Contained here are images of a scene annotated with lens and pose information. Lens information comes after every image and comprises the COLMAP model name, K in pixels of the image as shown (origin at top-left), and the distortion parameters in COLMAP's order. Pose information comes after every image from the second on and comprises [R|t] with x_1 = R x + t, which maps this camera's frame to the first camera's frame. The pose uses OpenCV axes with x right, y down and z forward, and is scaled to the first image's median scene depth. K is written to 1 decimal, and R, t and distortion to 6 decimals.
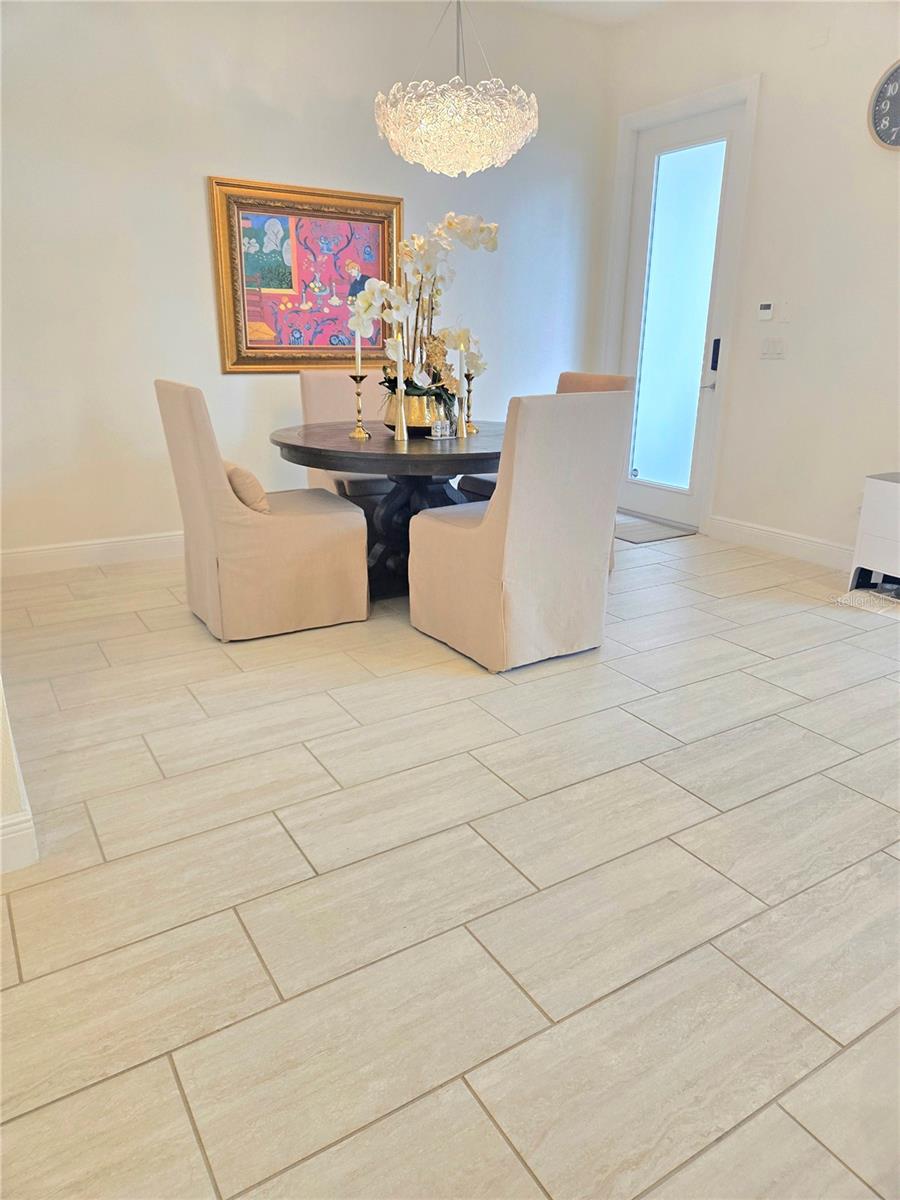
lens RADIAL K [[795.2, 0, 446.2], [0, 795.2, 611.3], [0, 0, 1]] dist [0.039328, -0.000704]
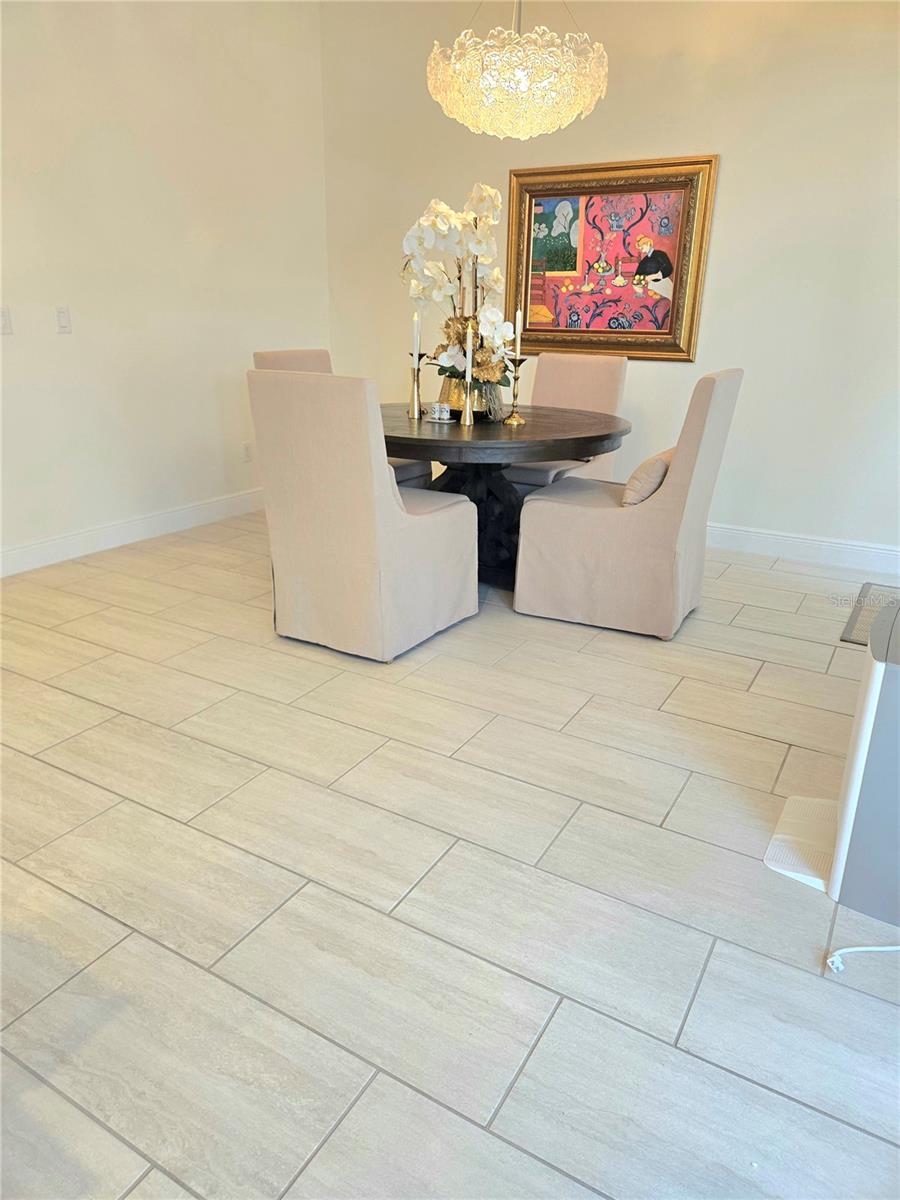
lens RADIAL K [[816.8, 0, 450.0], [0, 816.8, 600.0], [0, 0, 1]] dist [0.060446, -0.002708]
pose [[0.462273, 0.295394, -0.836089, 0.730000], [-0.307904, 0.937688, 0.161049, -0.143665], [0.831564, 0.182987, 0.524421, 0.428296]]
